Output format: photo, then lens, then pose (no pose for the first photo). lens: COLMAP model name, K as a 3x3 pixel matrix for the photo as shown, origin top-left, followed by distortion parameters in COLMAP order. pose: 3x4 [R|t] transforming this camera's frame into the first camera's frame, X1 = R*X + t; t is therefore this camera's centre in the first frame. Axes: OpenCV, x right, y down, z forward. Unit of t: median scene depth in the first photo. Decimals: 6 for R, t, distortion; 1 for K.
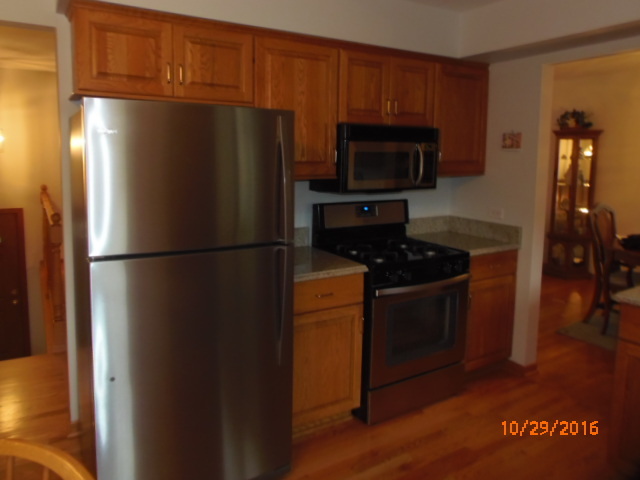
lens RADIAL K [[484.7, 0, 303.9], [0, 484.7, 203.6], [0, 0, 1]] dist [-0.004202, -0.006088]
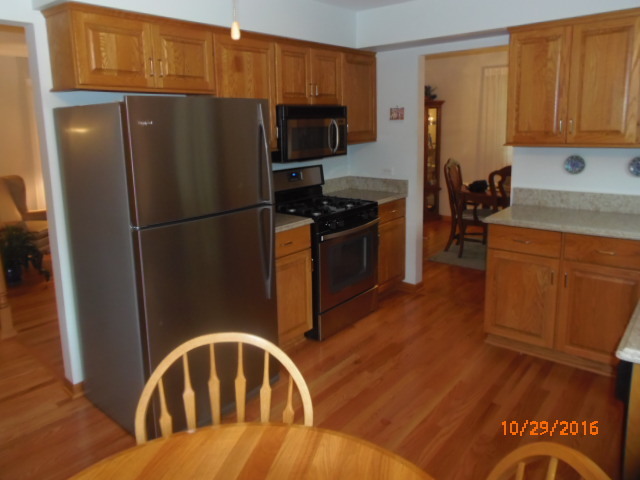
lens RADIAL K [[484.7, 0, 303.9], [0, 484.7, 203.6], [0, 0, 1]] dist [-0.004202, -0.006088]
pose [[0.949240, -0.086883, 0.302316, -0.240781], [0.068038, 0.995057, 0.072338, -0.003199], [-0.307107, -0.048098, 0.950459, -0.176526]]
